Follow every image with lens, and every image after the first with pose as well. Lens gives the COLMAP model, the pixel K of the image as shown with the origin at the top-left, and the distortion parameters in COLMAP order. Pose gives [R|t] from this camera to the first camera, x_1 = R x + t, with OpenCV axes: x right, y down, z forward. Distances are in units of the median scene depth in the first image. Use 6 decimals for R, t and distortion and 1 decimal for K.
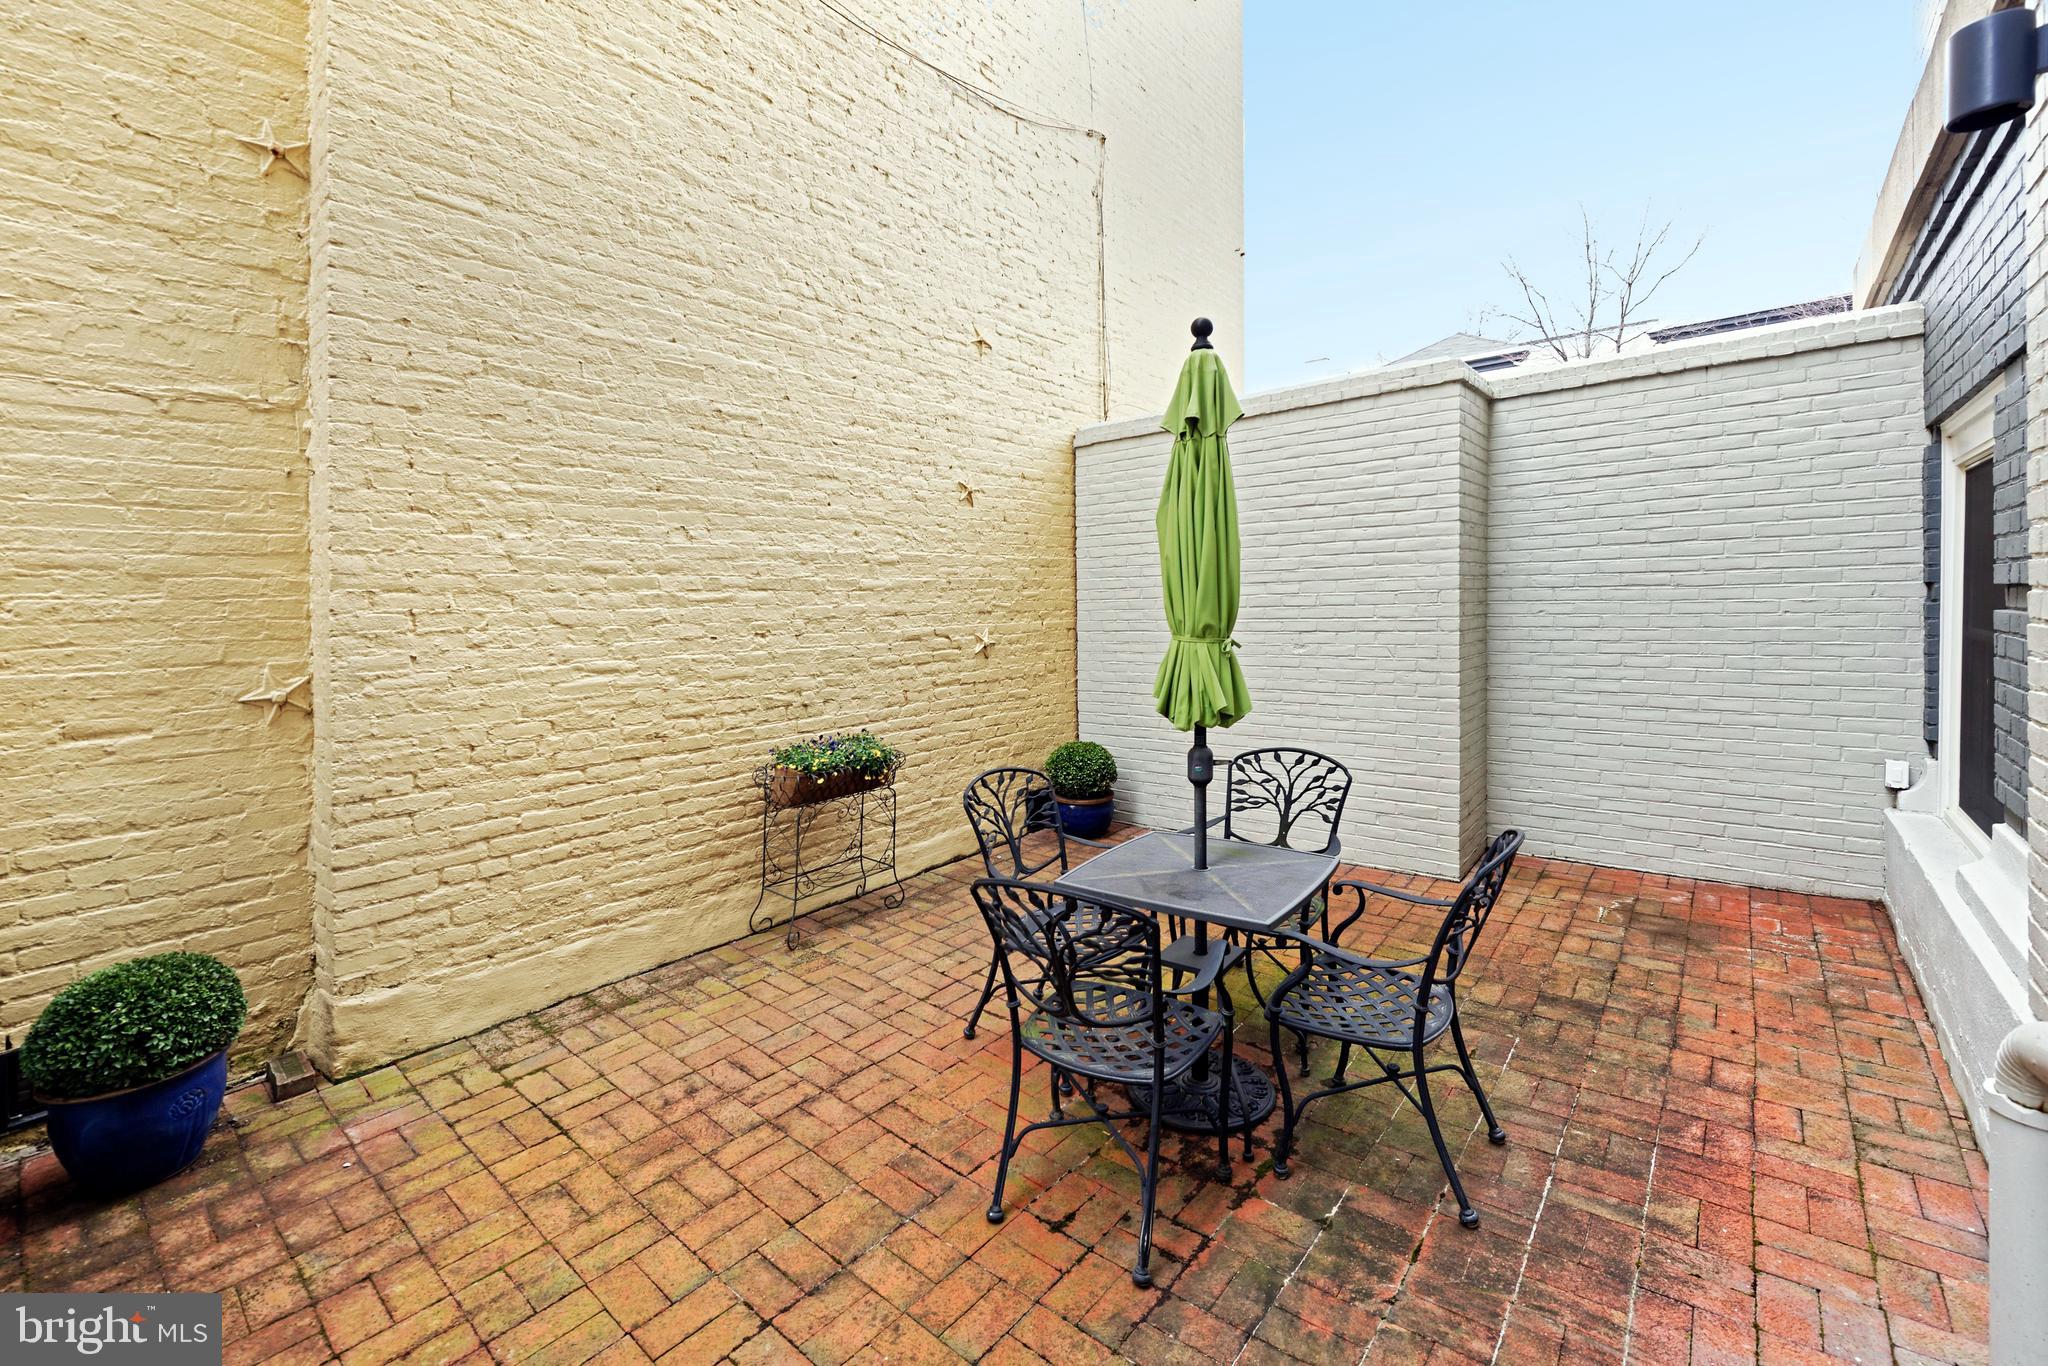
lens RADIAL K [[838.1, 0, 993.9], [0, 838.1, 596.9], [0, 0, 1]] dist [-0.007199, -0.000648]
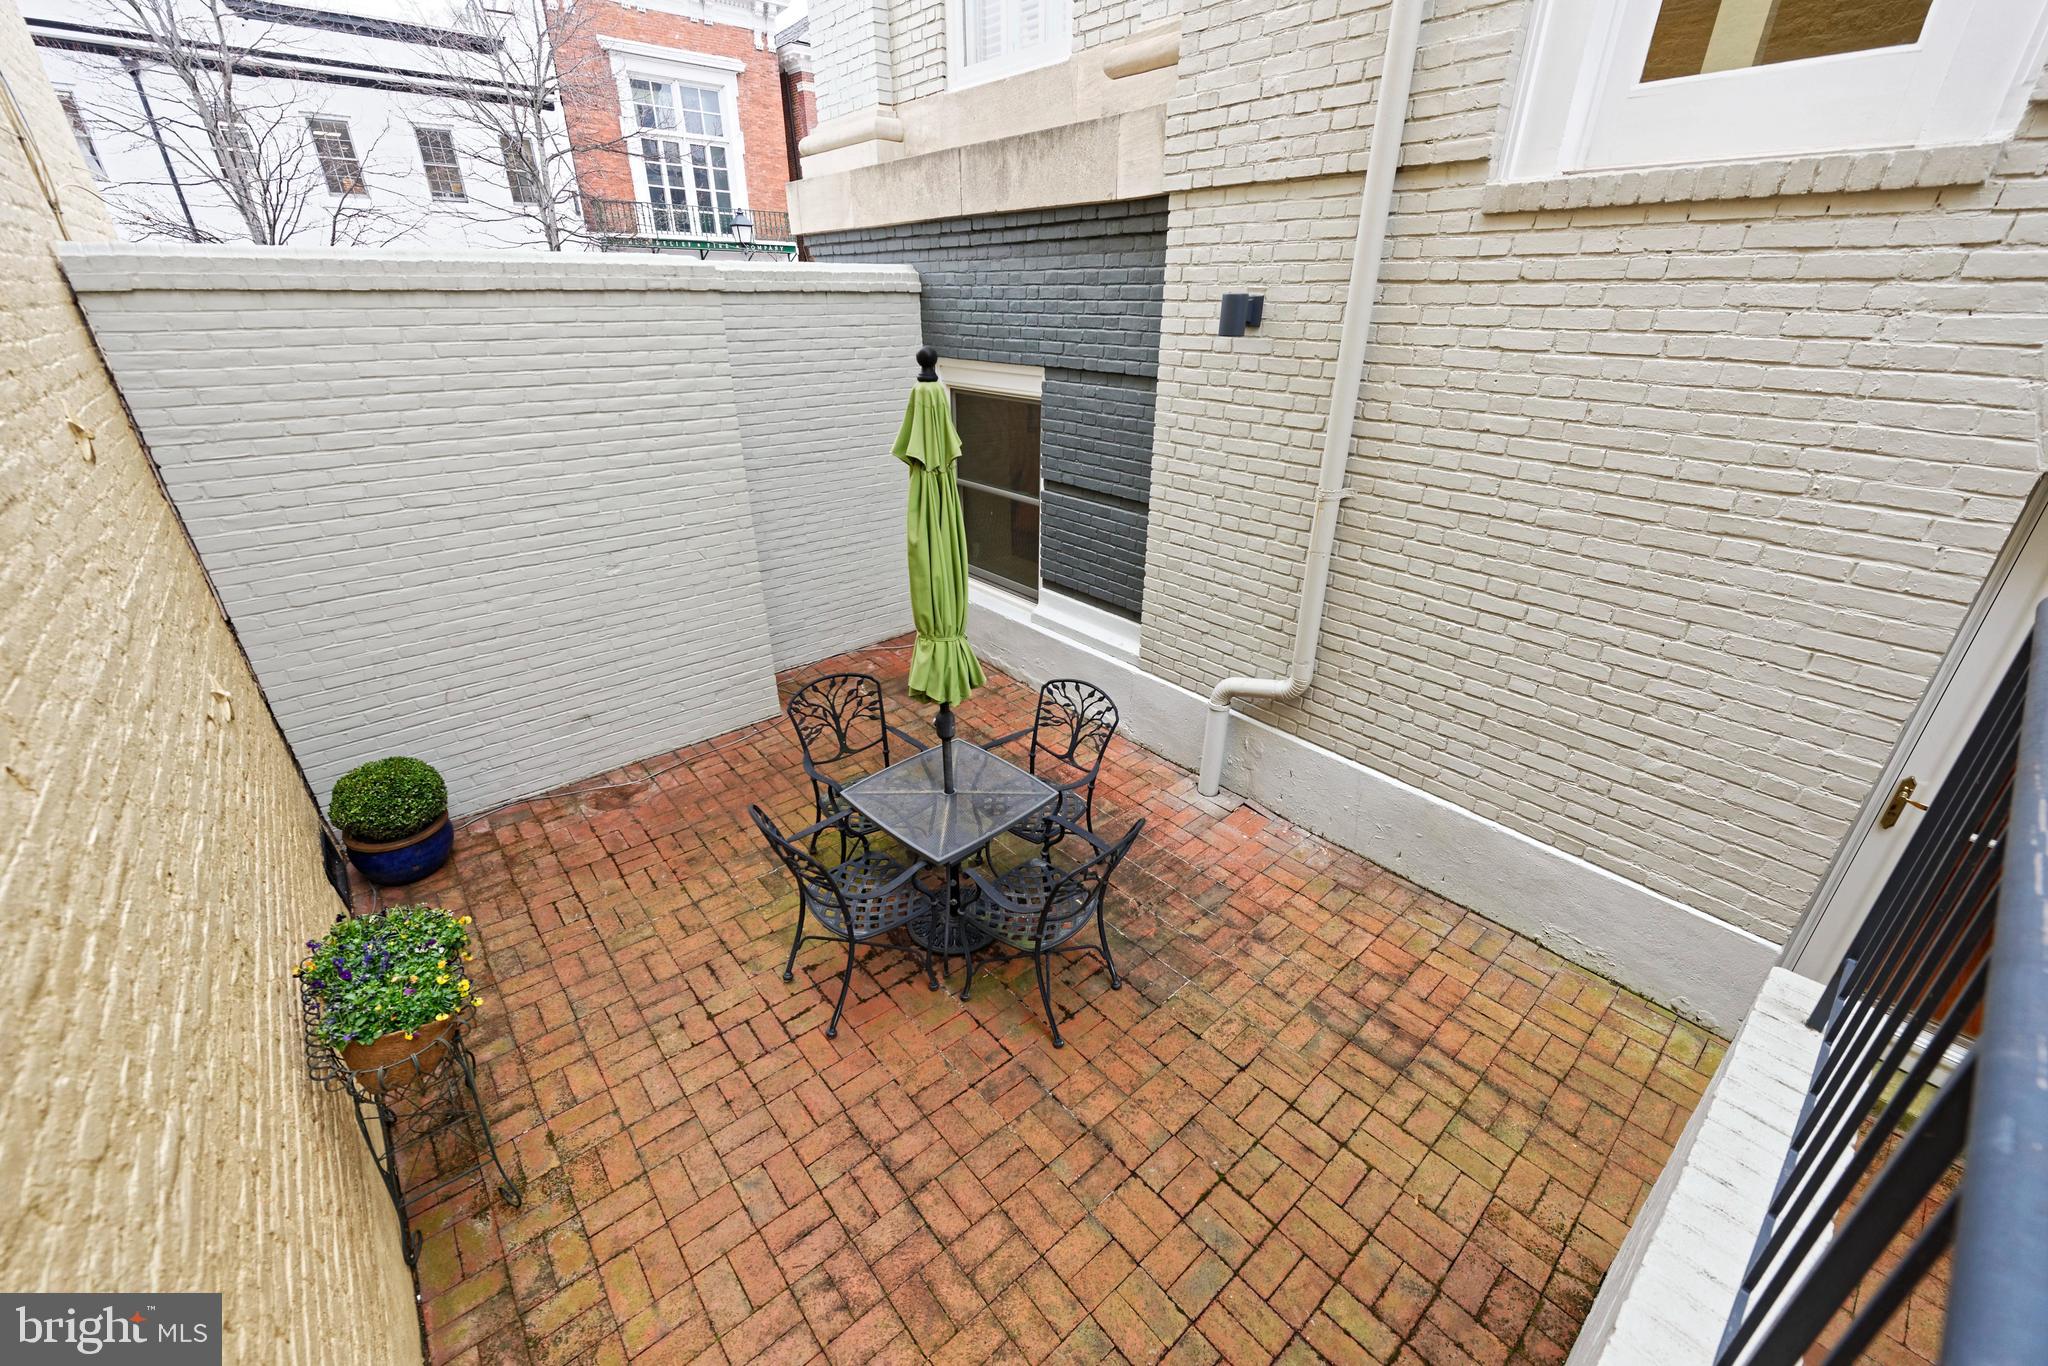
lens RADIAL K [[838.1, 0, 1009.2], [0, 838.1, 703.1], [0, 0, 1]] dist [-0.007199, -0.000648]
pose [[0.149127, -0.421097, 0.894672, -0.631301], [-0.008816, 0.904188, 0.427045, -0.273350], [-0.988779, -0.071571, 0.131127, 0.517535]]
